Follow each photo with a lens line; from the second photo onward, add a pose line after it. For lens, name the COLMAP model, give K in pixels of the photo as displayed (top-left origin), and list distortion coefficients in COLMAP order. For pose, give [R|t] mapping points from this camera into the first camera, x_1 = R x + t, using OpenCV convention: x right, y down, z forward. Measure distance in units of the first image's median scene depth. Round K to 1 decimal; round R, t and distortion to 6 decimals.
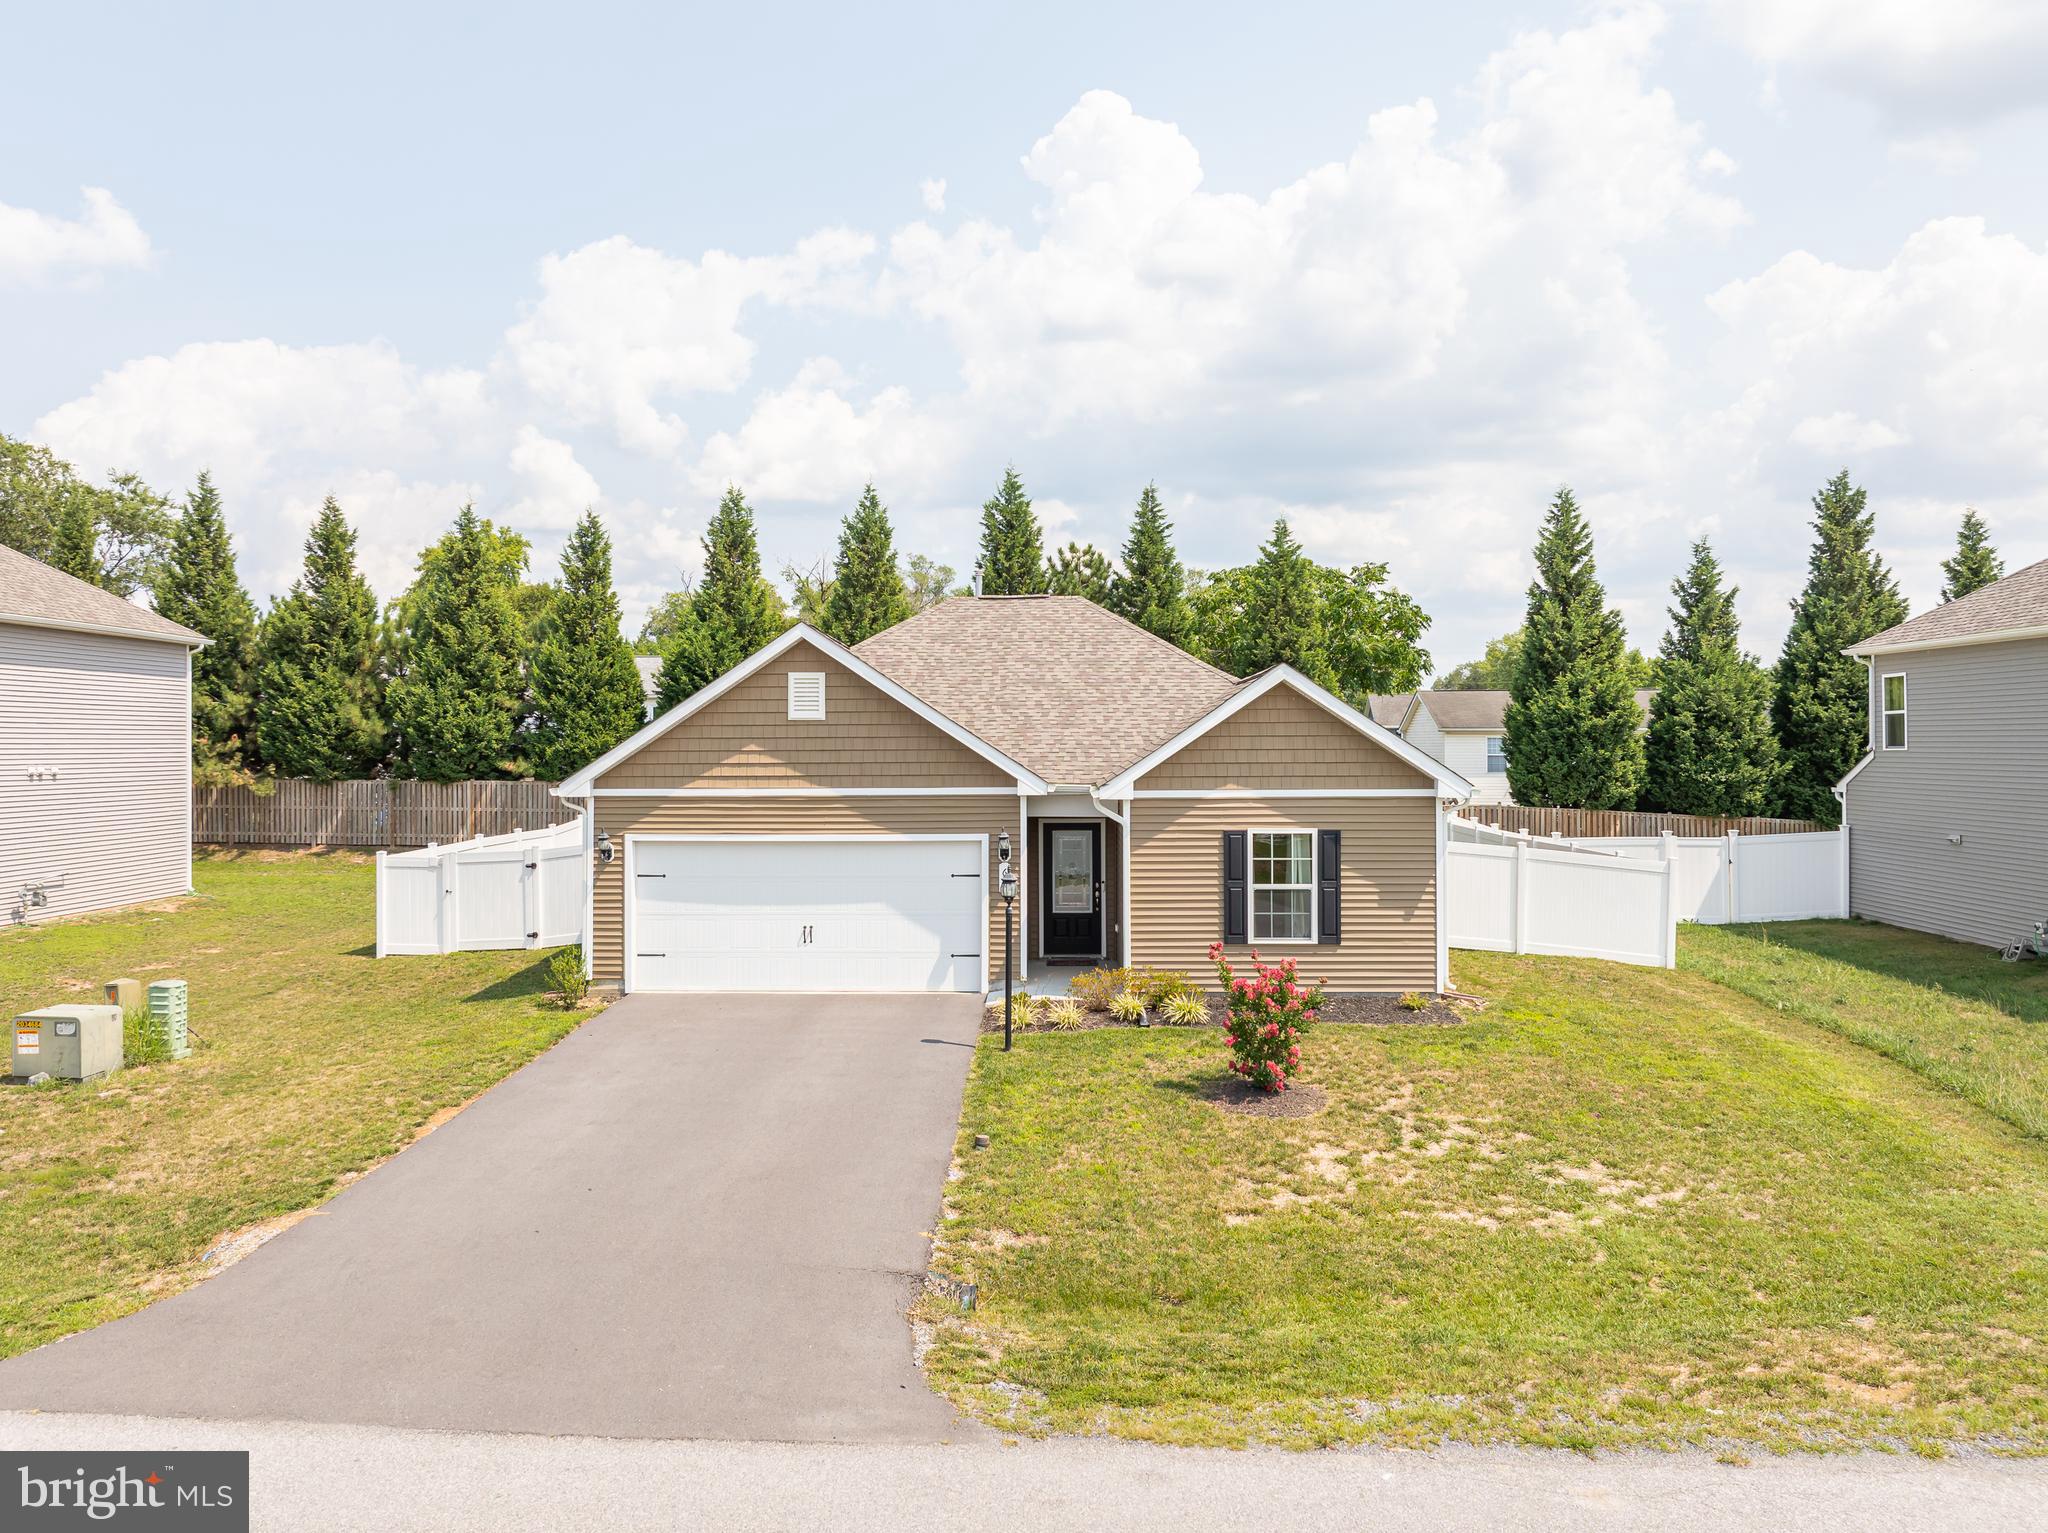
lens RADIAL K [[1590.8, 0, 1005.4], [0, 1590.8, 763.0], [0, 0, 1]] dist [-0.022440, 0.001833]
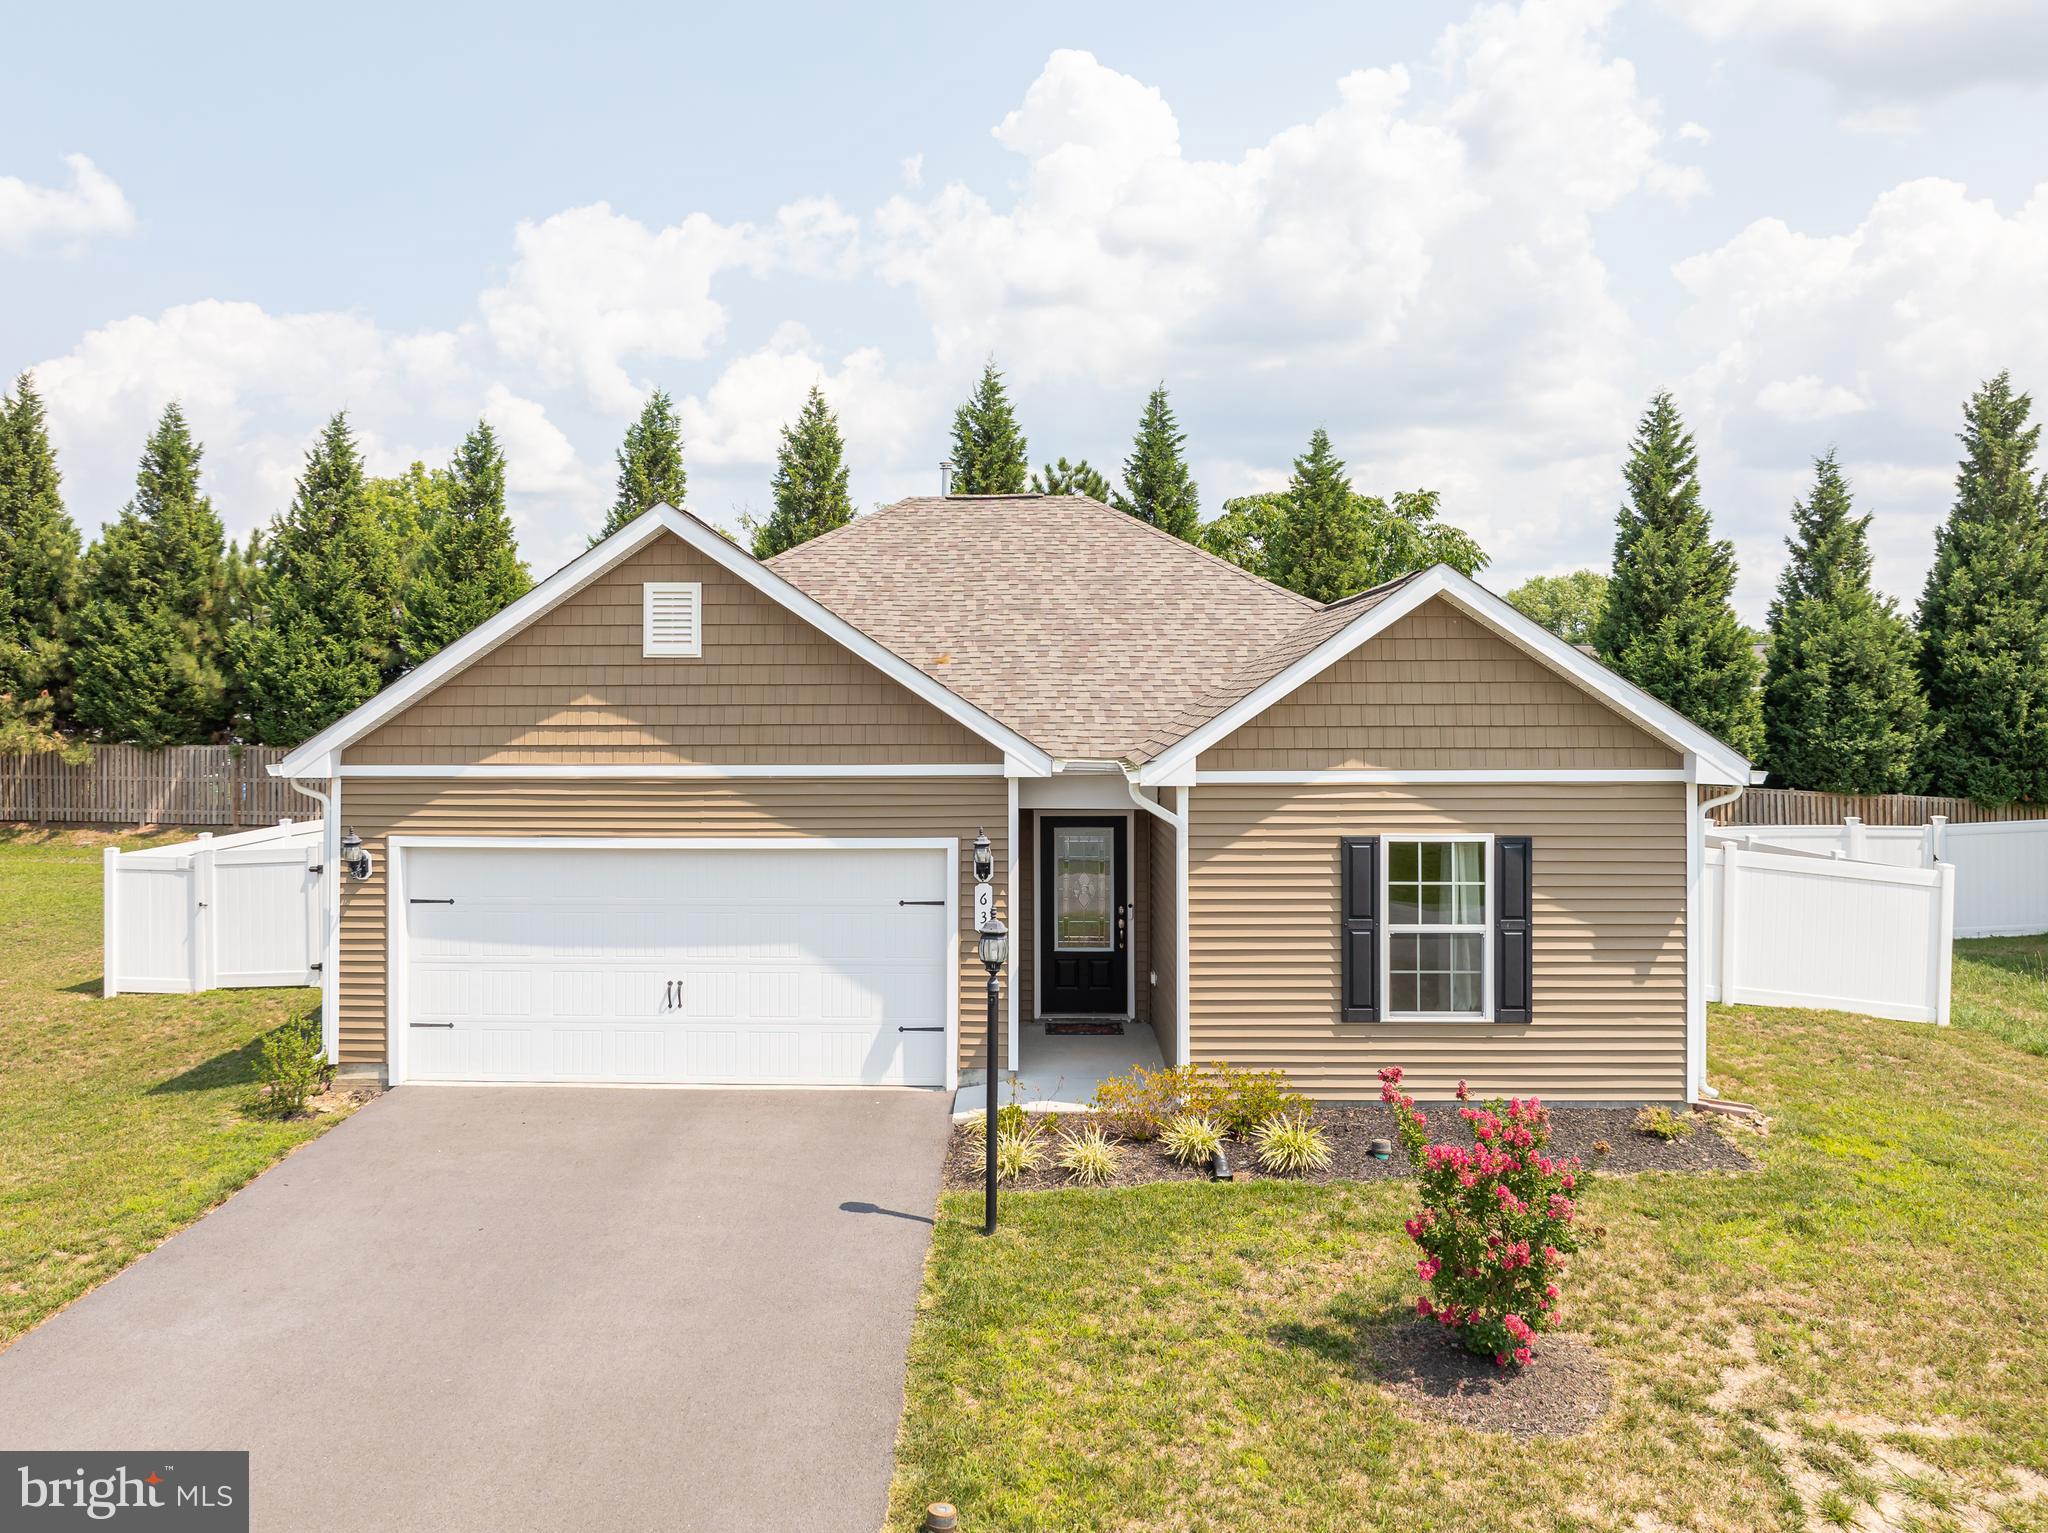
lens RADIAL K [[1594.1, 0, 973.7], [0, 1594.1, 719.4], [0, 0, 1]] dist [-0.033222, 0.002882]
pose [[0.999994, 0.001849, -0.002921, -0.002221], [-0.001862, 0.999989, -0.004238, 0.000034], [0.002913, 0.004244, 0.999987, 0.307562]]
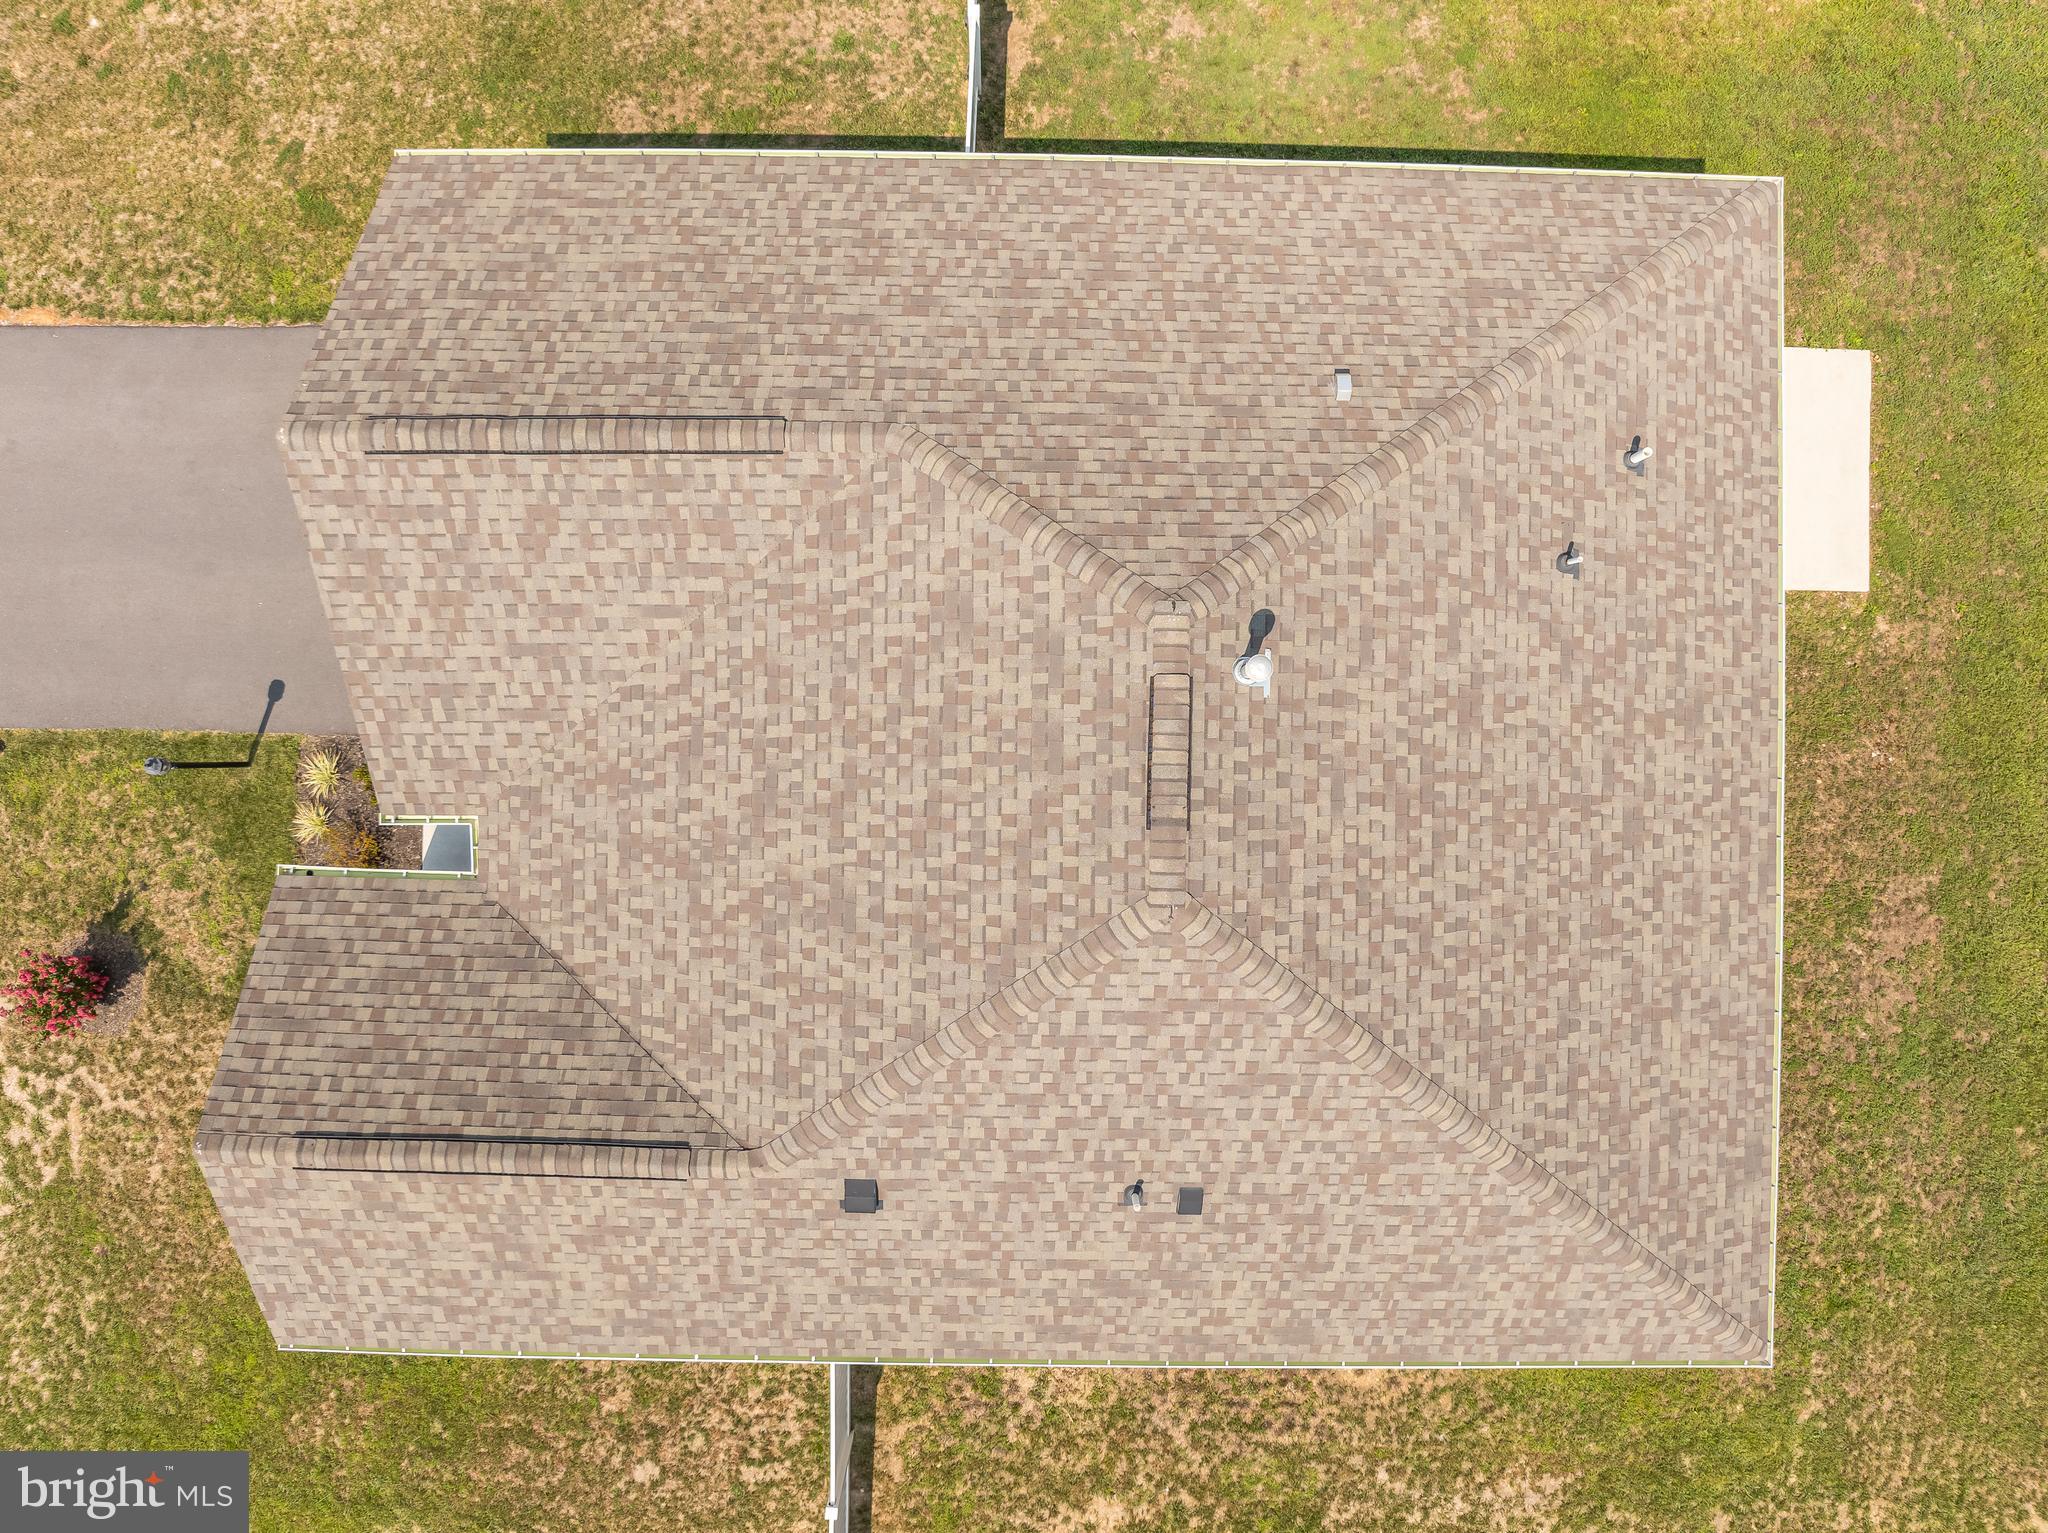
lens RADIAL K [[1453.2, 0, 1031.1], [0, 1453.2, 764.2], [0, 0, 1]] dist [-0.066368, 0.041015]
pose [[0.018609, 0.999825, 0.001704, 0.006974], [-0.020344, -0.001325, 0.999792, -0.556119], [0.999620, -0.018640, 0.020316, 1.072296]]
